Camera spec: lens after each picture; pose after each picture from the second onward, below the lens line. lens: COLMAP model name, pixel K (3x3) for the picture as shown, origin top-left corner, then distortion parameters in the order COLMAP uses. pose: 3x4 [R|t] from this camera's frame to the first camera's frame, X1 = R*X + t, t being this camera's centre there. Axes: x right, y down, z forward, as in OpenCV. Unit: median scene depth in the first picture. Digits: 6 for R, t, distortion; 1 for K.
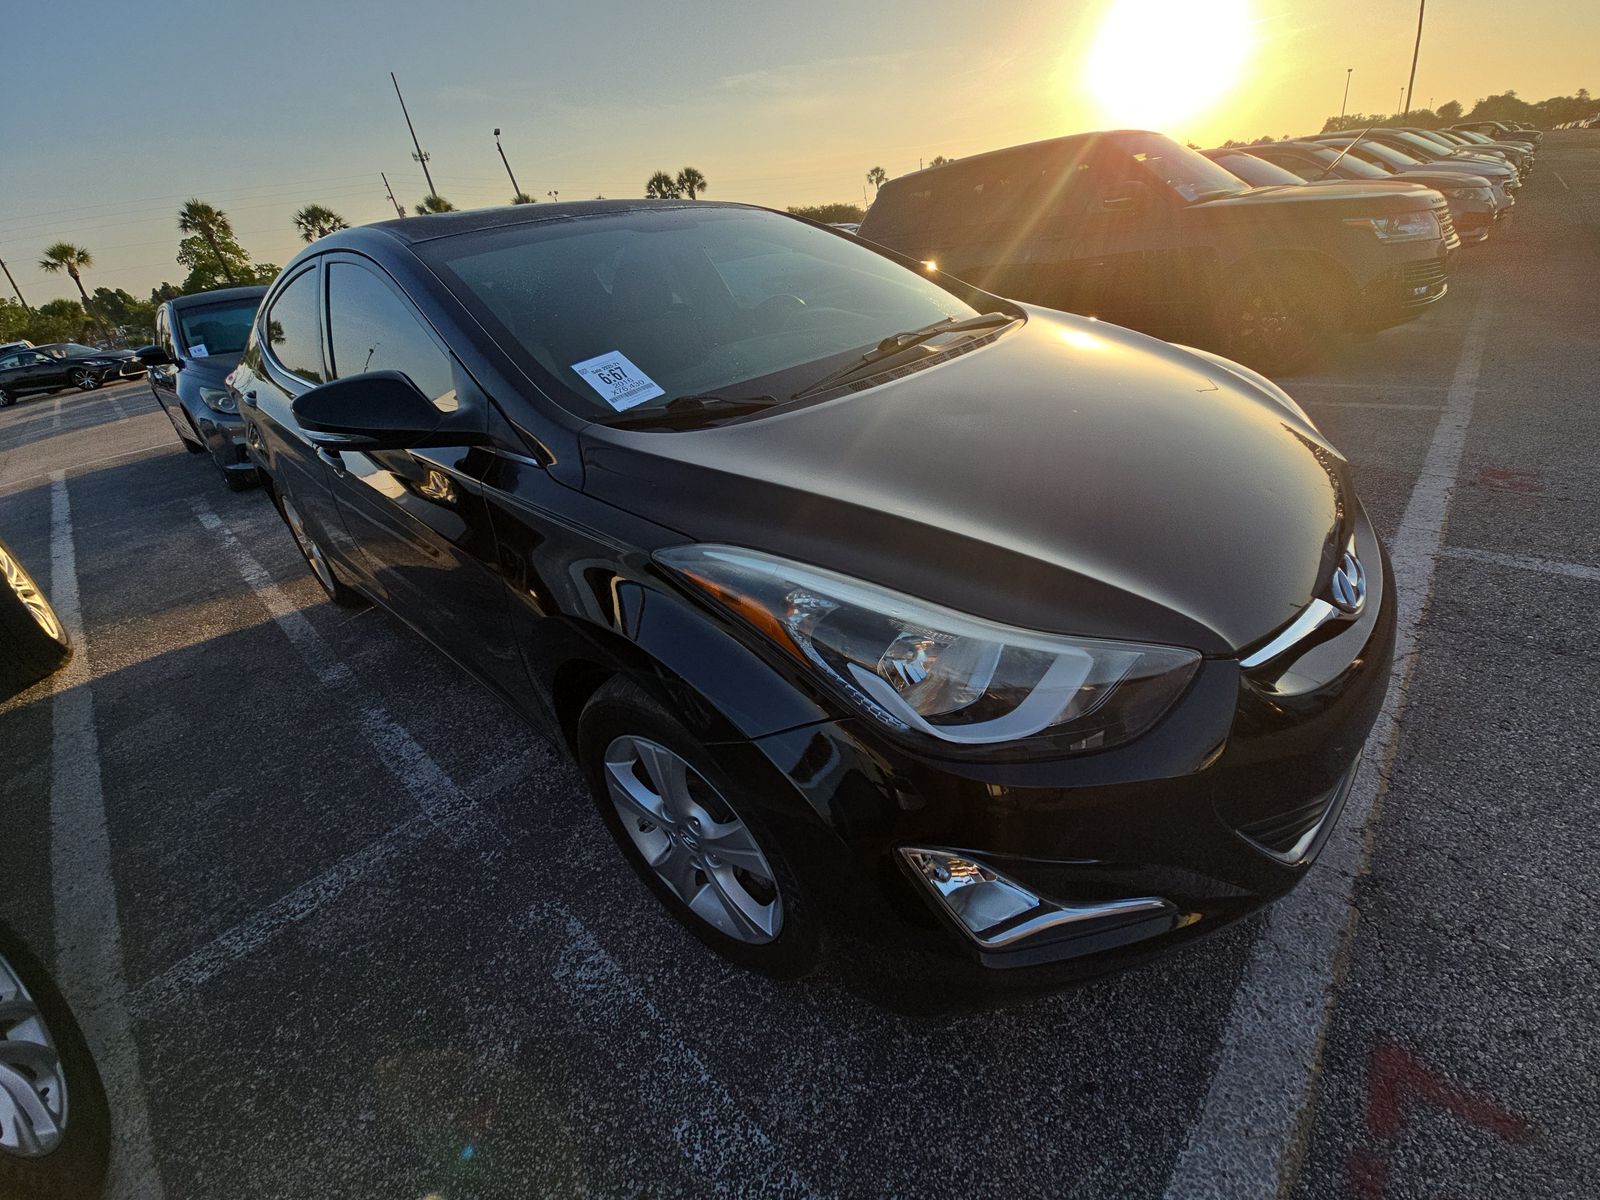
lens RADIAL K [[639.9, 0, 790.2], [0, 639.9, 600.1], [0, 0, 1]] dist [0.032916, -0.021296]
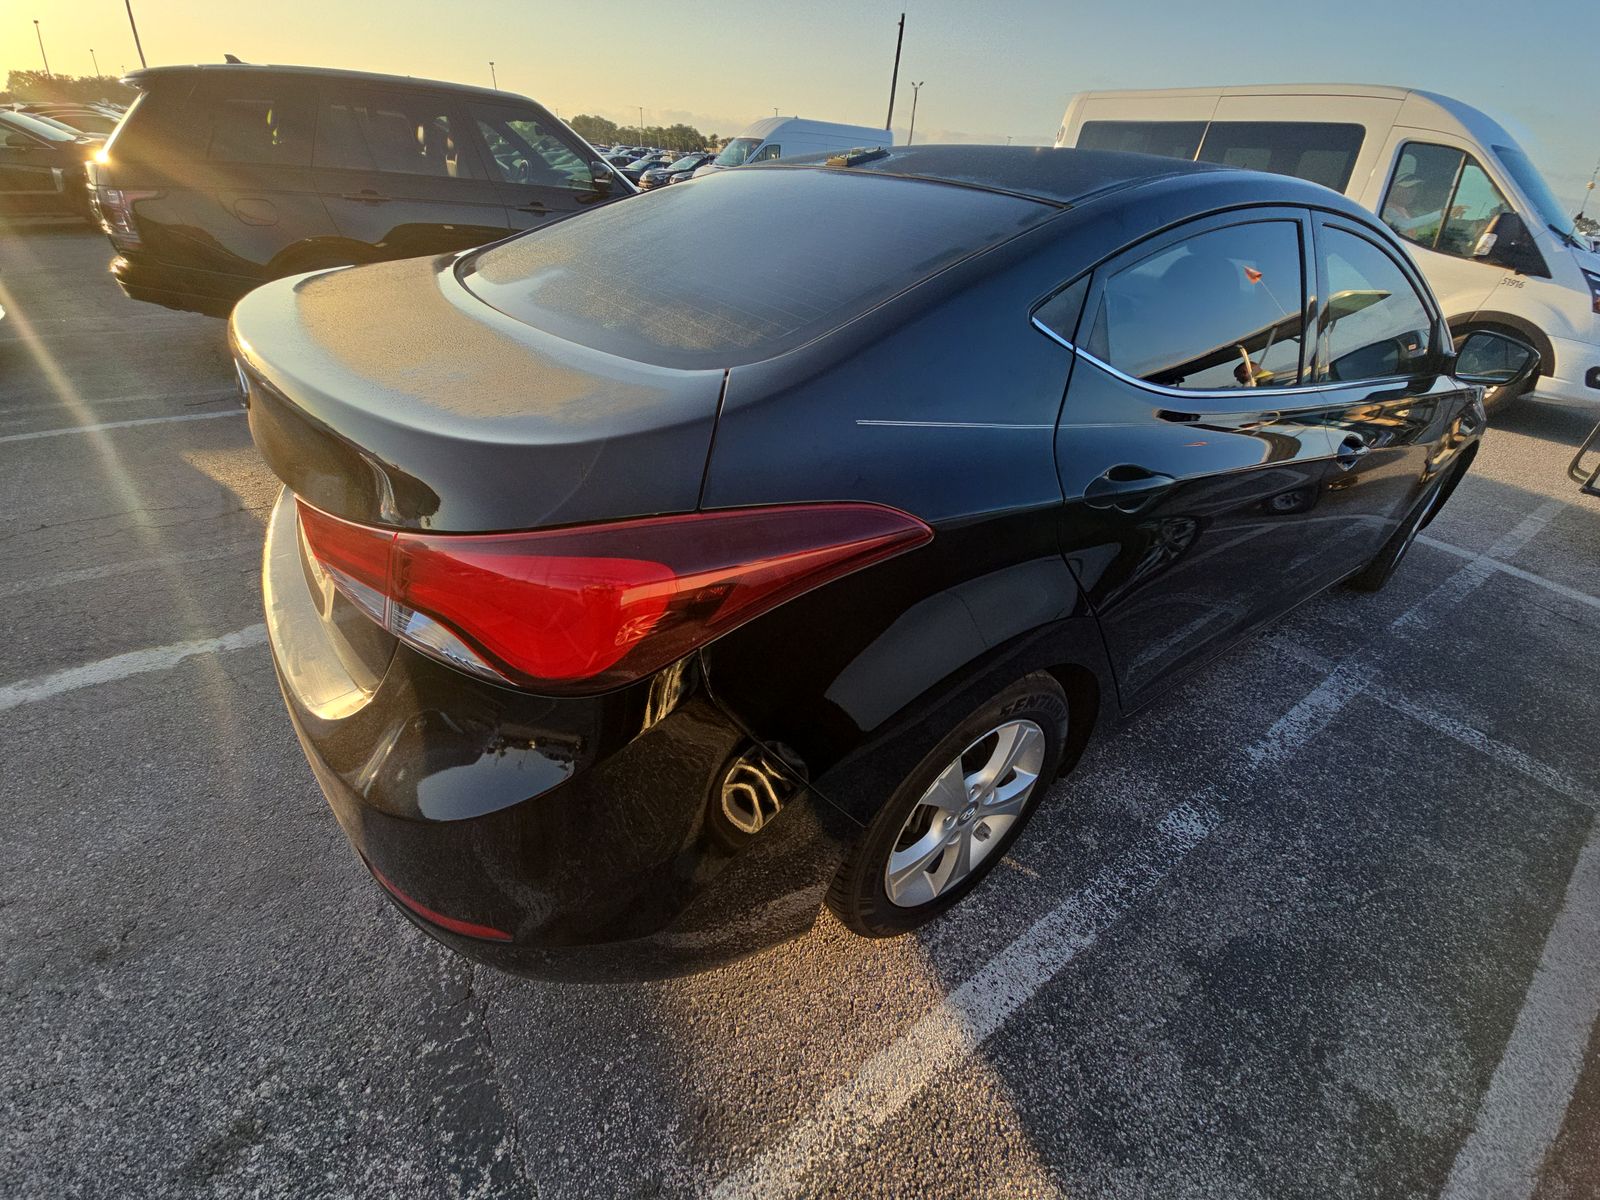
lens RADIAL K [[639.9, 0, 790.2], [0, 639.9, 600.1], [0, 0, 1]] dist [0.032916, -0.021296]
pose [[0.197400, -0.422520, 0.884596, -1.758488], [0.401220, 0.858137, 0.320349, -0.671345], [-0.894459, 0.291681, 0.338919, 1.437253]]
